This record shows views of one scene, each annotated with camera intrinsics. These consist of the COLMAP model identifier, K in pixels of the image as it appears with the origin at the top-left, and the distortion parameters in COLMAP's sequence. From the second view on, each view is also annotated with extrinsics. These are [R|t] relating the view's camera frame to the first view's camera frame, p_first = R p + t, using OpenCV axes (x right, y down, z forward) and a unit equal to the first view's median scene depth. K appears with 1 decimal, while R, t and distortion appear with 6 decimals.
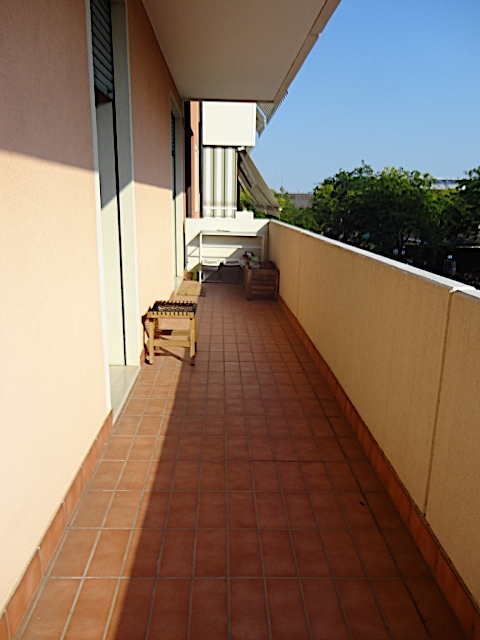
lens RADIAL K [[476.6, 0, 239.9], [0, 476.6, 317.4], [0, 0, 1]] dist [0.003328, 0.000354]
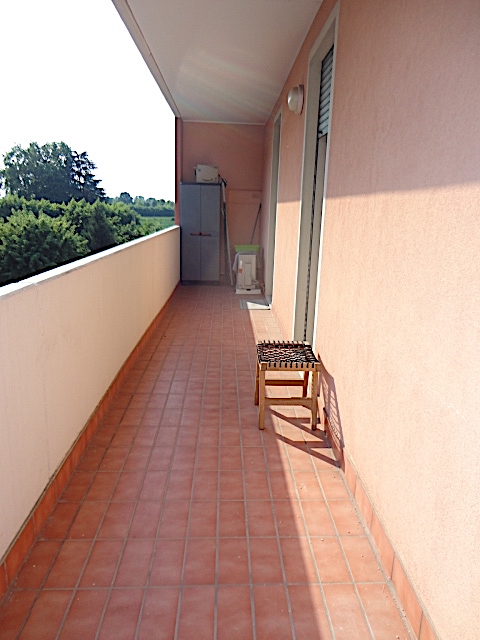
lens RADIAL K [[476.6, 0, 239.2], [0, 476.6, 322.5], [0, 0, 1]] dist [0.003328, 0.000354]
pose [[-0.999482, -0.031804, -0.005003, -0.070315], [-0.030715, 0.895377, 0.444249, -0.494285], [-0.009649, 0.444172, -0.895890, 2.021027]]
